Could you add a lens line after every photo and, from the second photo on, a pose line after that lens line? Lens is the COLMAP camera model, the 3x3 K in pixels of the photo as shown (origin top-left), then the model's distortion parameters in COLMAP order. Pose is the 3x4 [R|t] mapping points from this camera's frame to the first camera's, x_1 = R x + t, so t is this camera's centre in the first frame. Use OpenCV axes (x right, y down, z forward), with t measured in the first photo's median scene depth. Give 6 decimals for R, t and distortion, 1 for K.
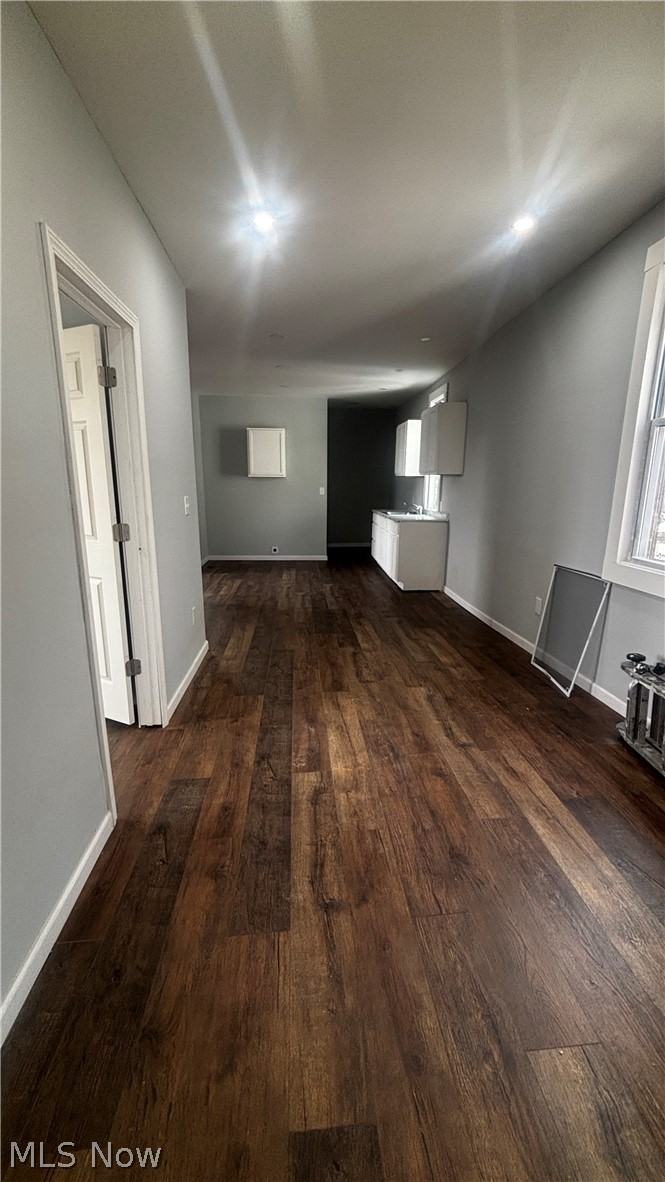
lens RADIAL K [[488.4, 0, 332.6], [0, 488.4, 594.1], [0, 0, 1]] dist [0.017073, -0.000650]
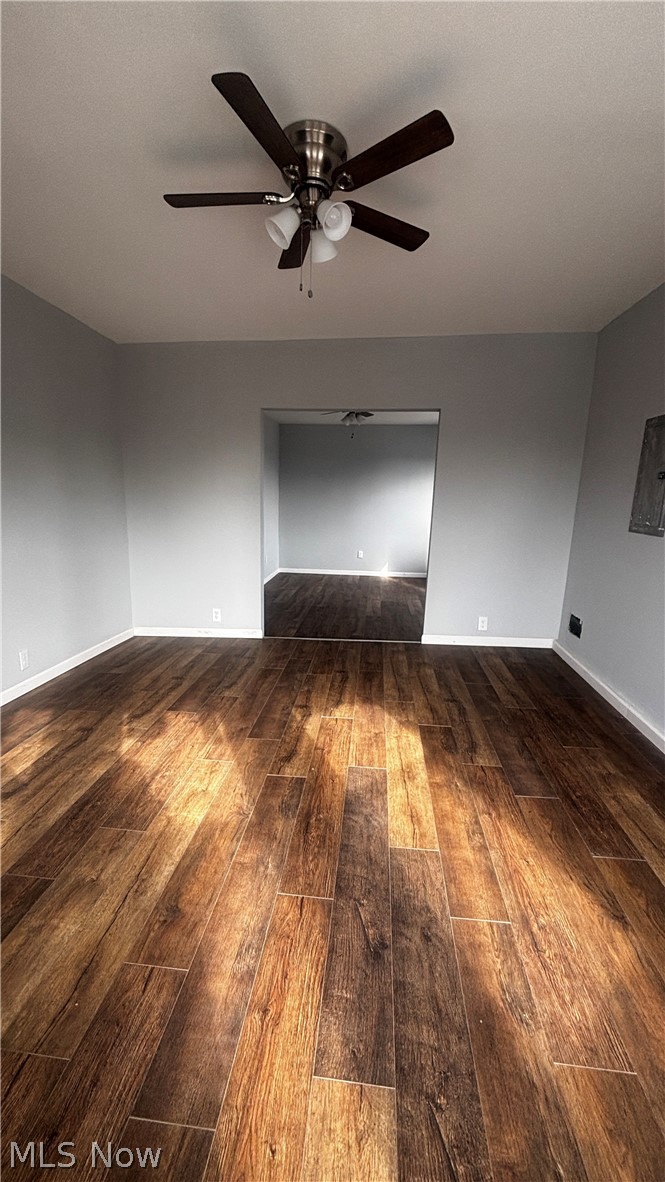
lens RADIAL K [[488.4, 0, 330.5], [0, 488.4, 592.7], [0, 0, 1]] dist [0.017073, -0.000650]
pose [[-0.984727, -0.052104, 0.166126, 0.029616], [0.021783, 0.909800, 0.414476, -0.350678], [-0.172737, 0.411764, -0.894769, 1.683349]]
